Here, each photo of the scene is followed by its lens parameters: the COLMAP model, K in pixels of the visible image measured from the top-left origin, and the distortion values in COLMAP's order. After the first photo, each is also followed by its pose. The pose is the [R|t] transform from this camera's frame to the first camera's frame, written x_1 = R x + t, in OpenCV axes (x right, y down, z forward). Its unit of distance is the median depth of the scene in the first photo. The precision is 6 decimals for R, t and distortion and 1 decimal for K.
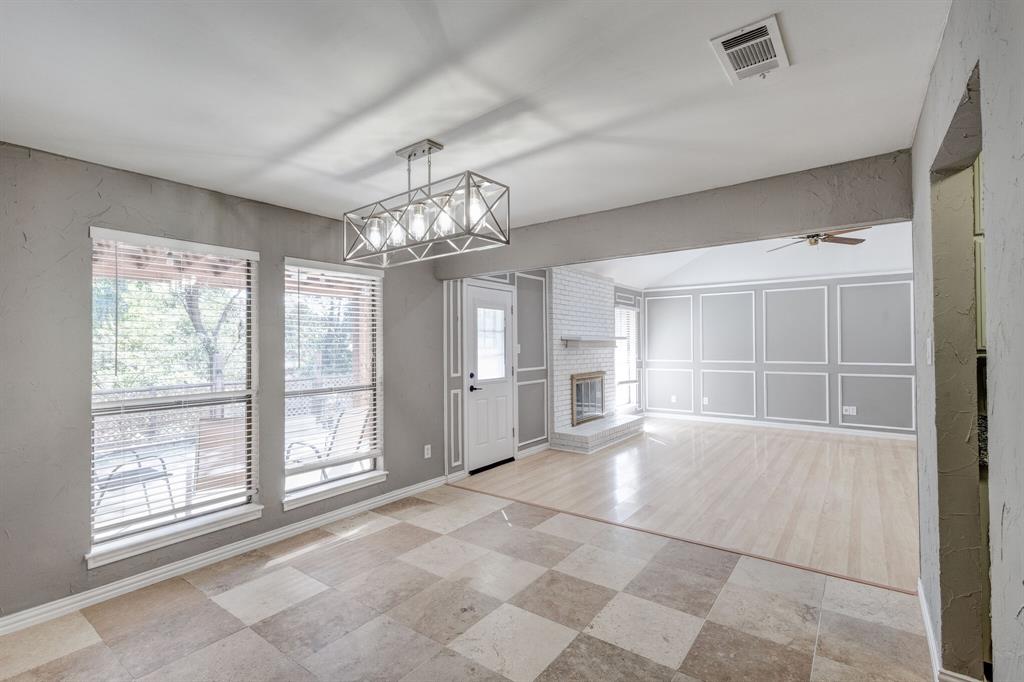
lens RADIAL K [[469.7, 0, 507.5], [0, 469.7, 339.2], [0, 0, 1]] dist [0.005011, -0.001859]
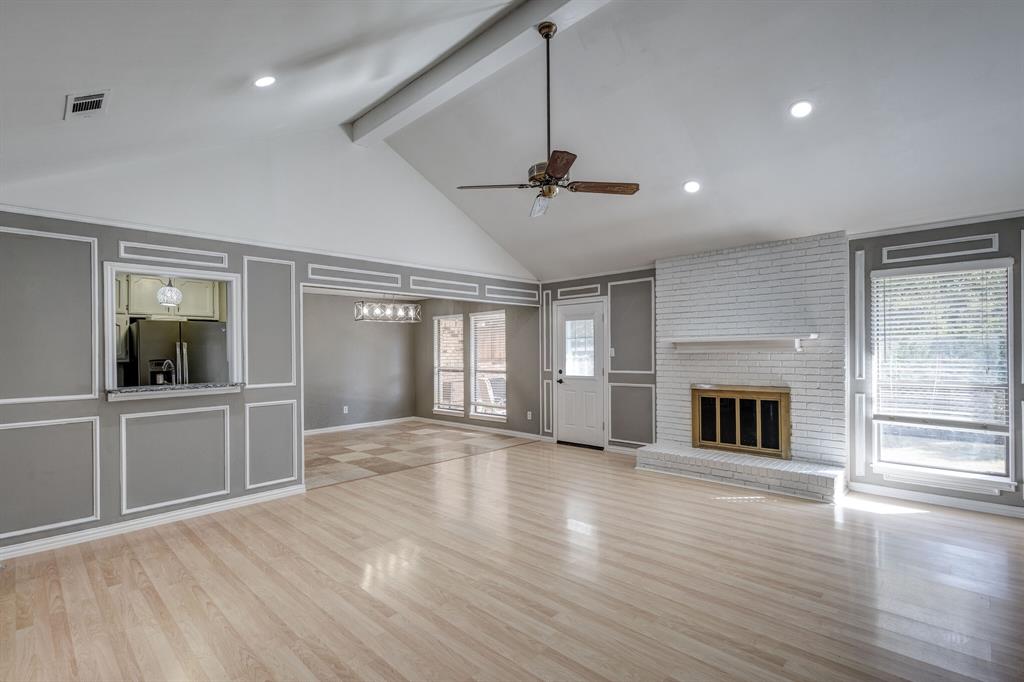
lens RADIAL K [[469.7, 0, 508.5], [0, 469.7, 345.5], [0, 0, 1]] dist [0.005011, -0.001859]
pose [[-0.124013, -0.003474, -0.992274, 1.886065], [0.026724, 0.999619, -0.006840, 0.009444], [0.991921, -0.027366, -0.123873, 1.482513]]
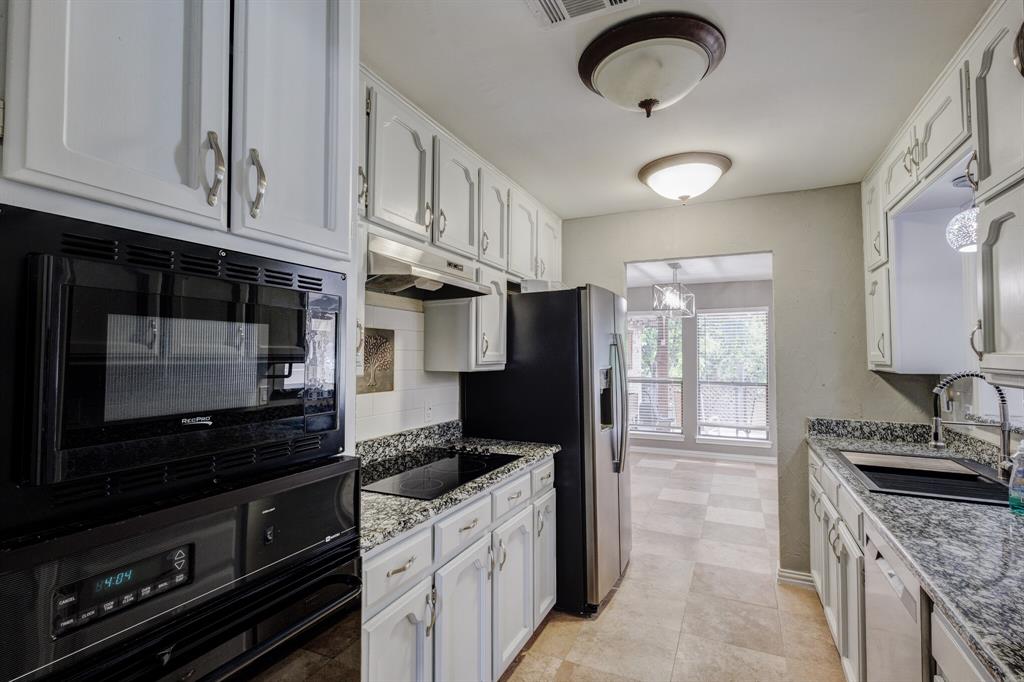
lens RADIAL K [[469.7, 0, 508.3], [0, 469.7, 343.8], [0, 0, 1]] dist [0.005011, -0.001859]
pose [[0.196825, -0.018179, -0.980270, 1.233104], [0.006877, 0.999829, -0.017161, -0.010148], [0.980414, -0.003364, 0.196917, -0.117535]]
